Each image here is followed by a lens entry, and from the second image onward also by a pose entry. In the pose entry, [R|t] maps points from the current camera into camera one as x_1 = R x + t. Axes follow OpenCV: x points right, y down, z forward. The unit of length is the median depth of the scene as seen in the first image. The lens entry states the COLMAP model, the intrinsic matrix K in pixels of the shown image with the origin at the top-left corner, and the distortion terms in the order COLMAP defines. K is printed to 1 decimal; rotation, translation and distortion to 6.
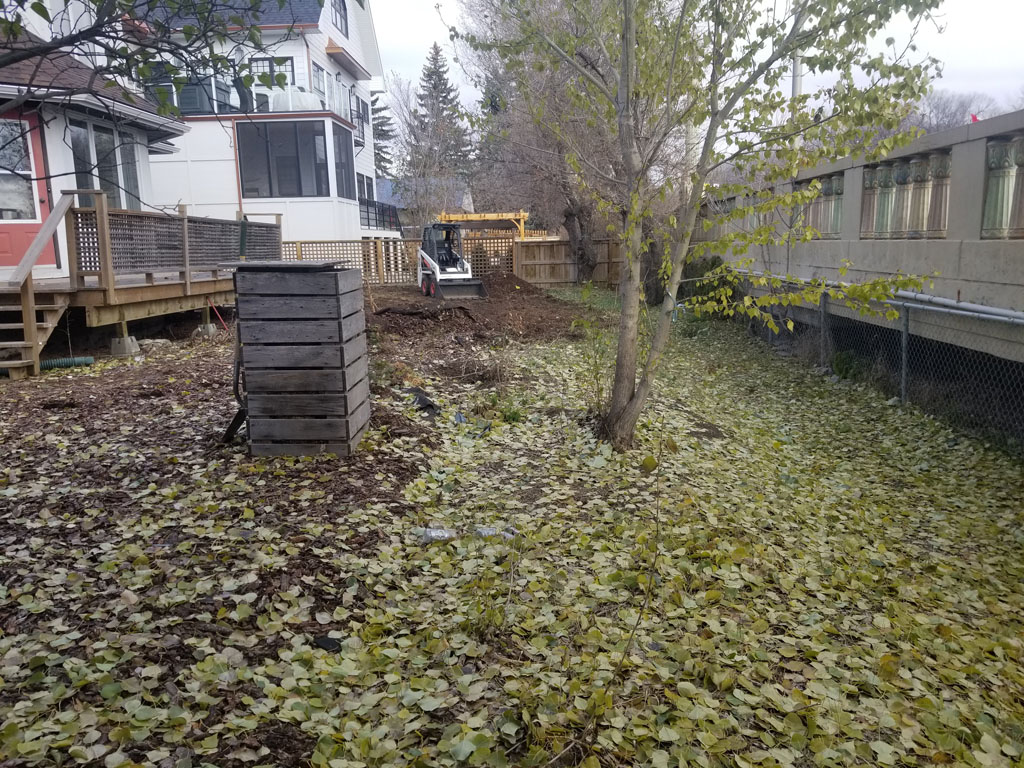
lens RADIAL K [[814.7, 0, 512.0], [0, 814.7, 384.0], [0, 0, 1]] dist [0.115971, -0.215661]
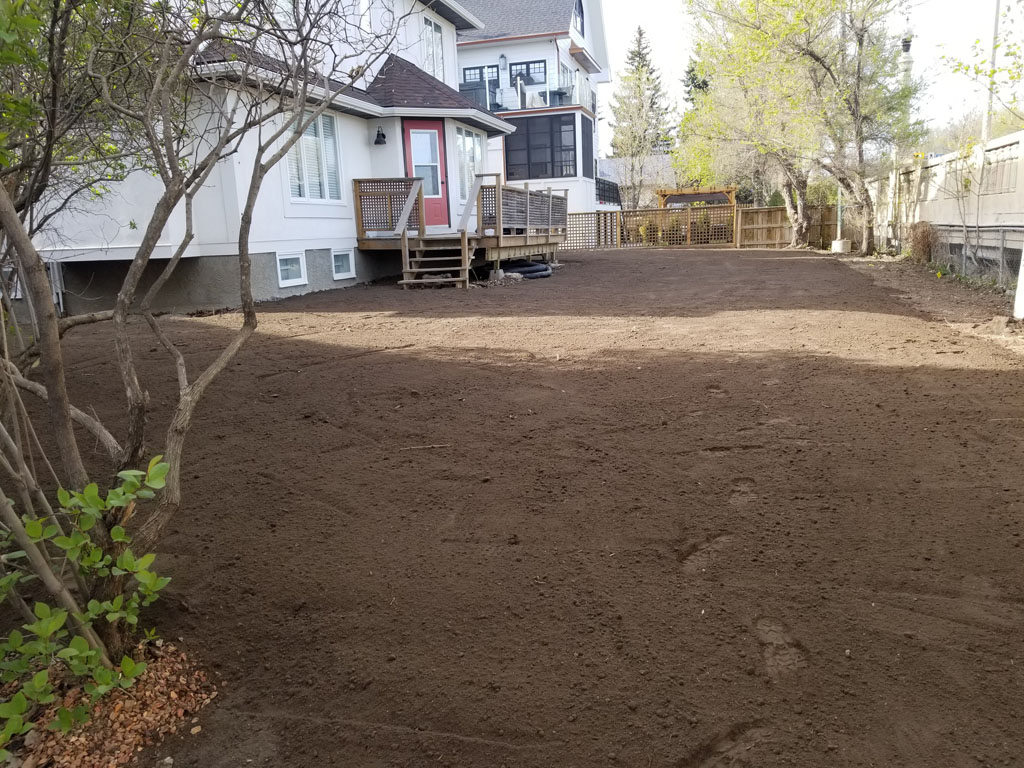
lens RADIAL K [[814.7, 0, 512.0], [0, 814.7, 384.0], [0, 0, 1]] dist [0.115971, -0.215661]
pose [[0.975512, 0.025282, -0.218487, -0.051757], [-0.020237, 0.999475, 0.025298, 0.061619], [0.219011, -0.020257, 0.975512, -0.259323]]
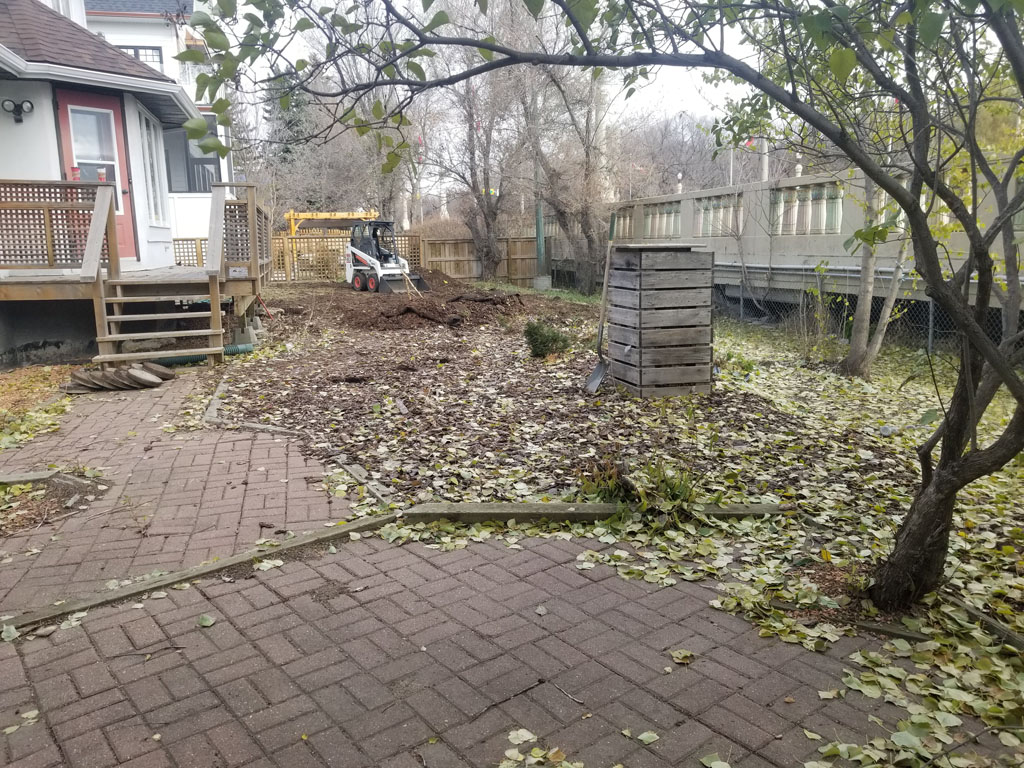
lens RADIAL K [[814.7, 0, 512.0], [0, 814.7, 384.0], [0, 0, 1]] dist [0.115971, -0.215661]
pose [[0.958440, -0.048118, 0.281208, -0.223834], [0.048719, 0.998801, 0.004858, 0.012976], [-0.281105, 0.009044, 0.959635, -0.038610]]
